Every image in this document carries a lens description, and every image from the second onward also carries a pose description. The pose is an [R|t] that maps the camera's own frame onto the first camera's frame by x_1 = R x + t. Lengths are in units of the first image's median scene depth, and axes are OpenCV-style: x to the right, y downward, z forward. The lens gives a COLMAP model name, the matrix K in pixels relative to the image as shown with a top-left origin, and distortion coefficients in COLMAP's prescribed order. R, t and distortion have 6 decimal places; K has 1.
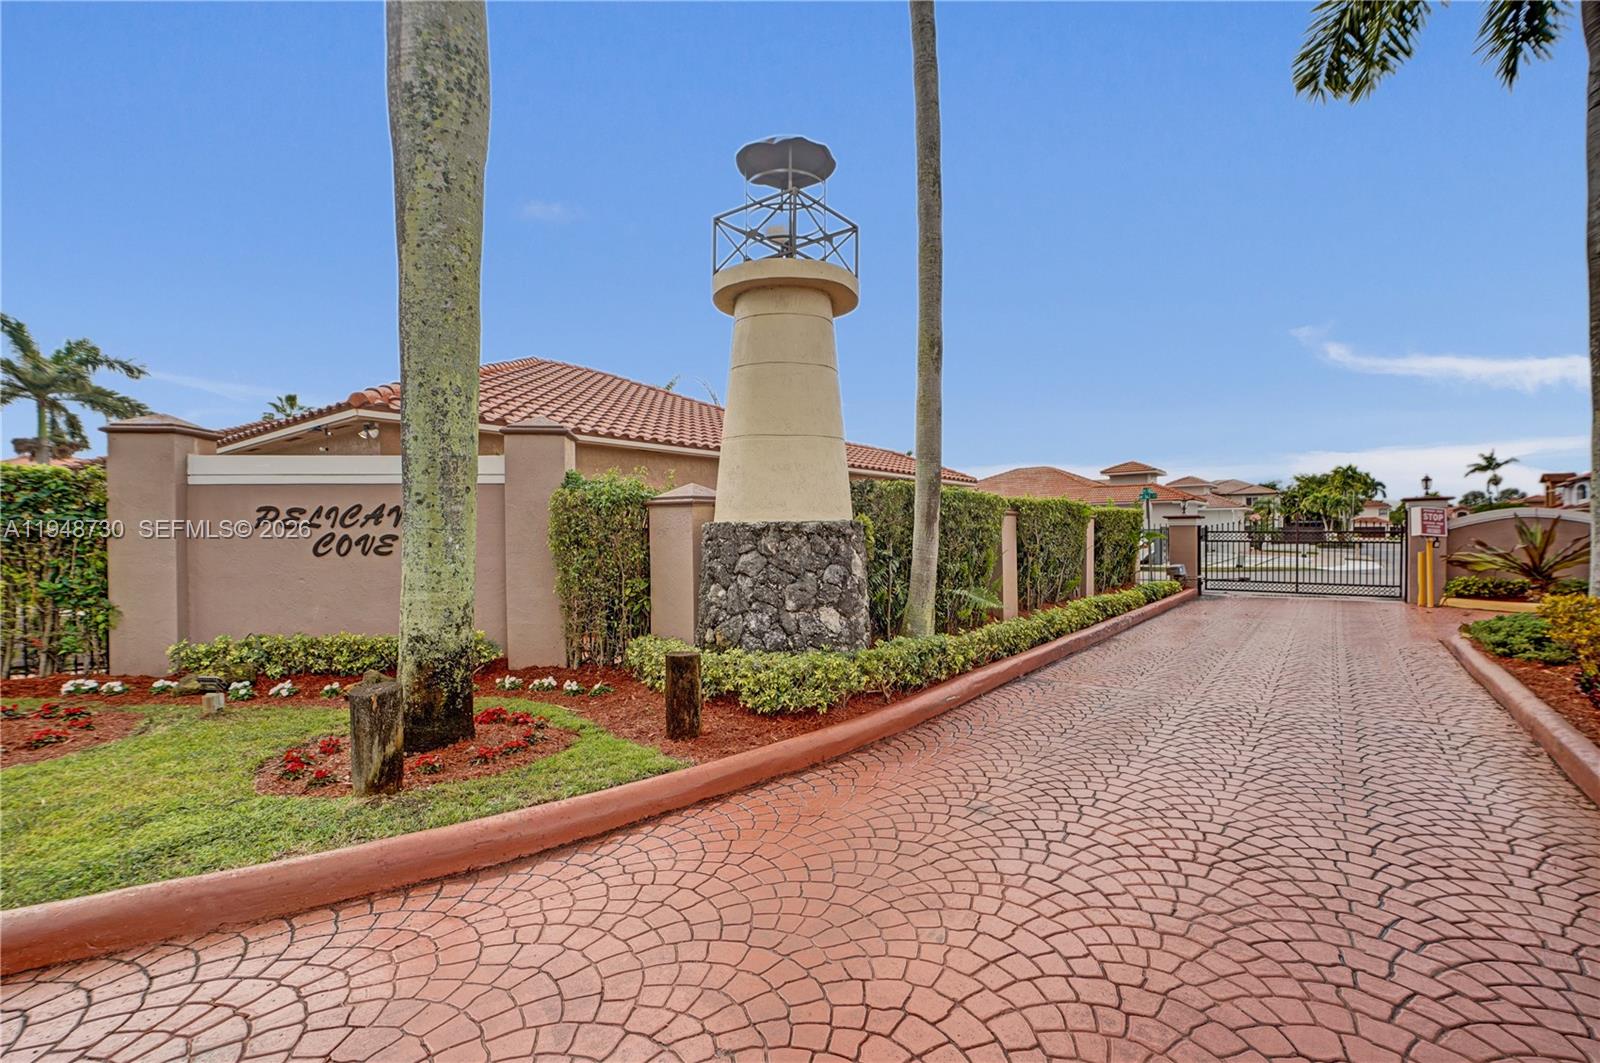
lens RADIAL K [[713.5, 0, 799.2], [0, 713.5, 540.9], [0, 0, 1]] dist [-0.008662, 0.004061]
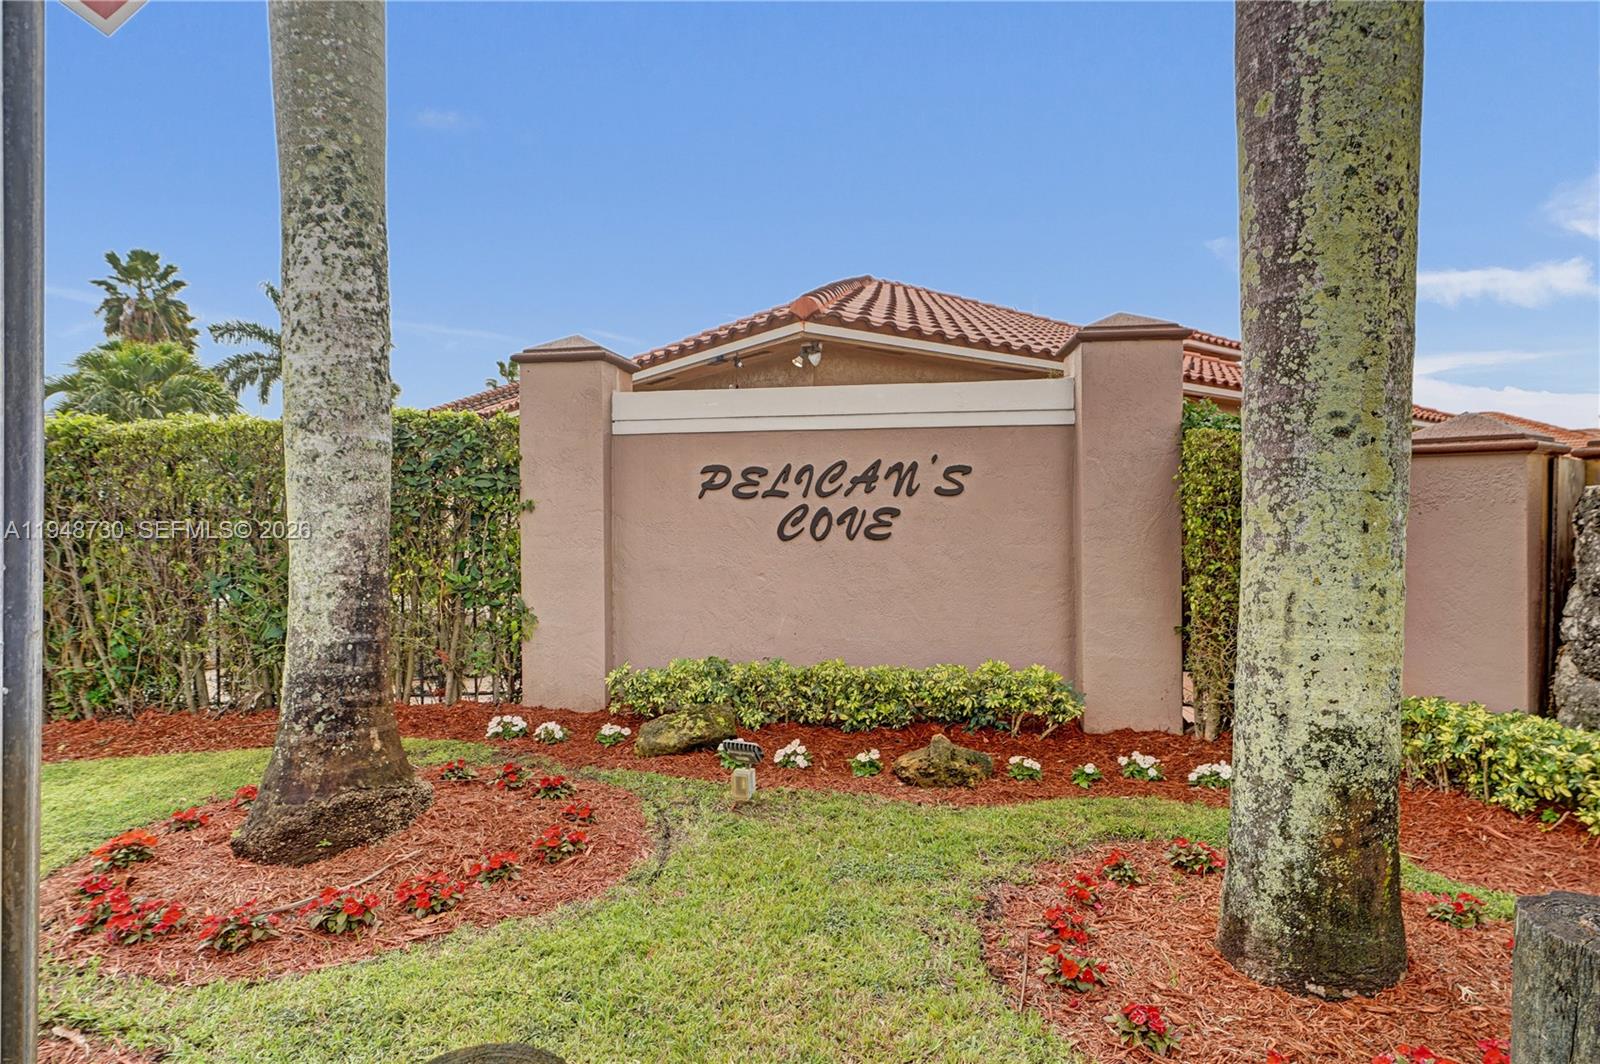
lens RADIAL K [[863.9, 0, 801.1], [0, 863.9, 519.9], [0, 0, 1]] dist [-0.001841, 0.000148]
pose [[0.961869, 0.006038, -0.273445, -0.442467], [-0.005879, 0.999982, 0.001402, 0.001385], [0.273449, 0.000259, 0.961887, 0.234943]]
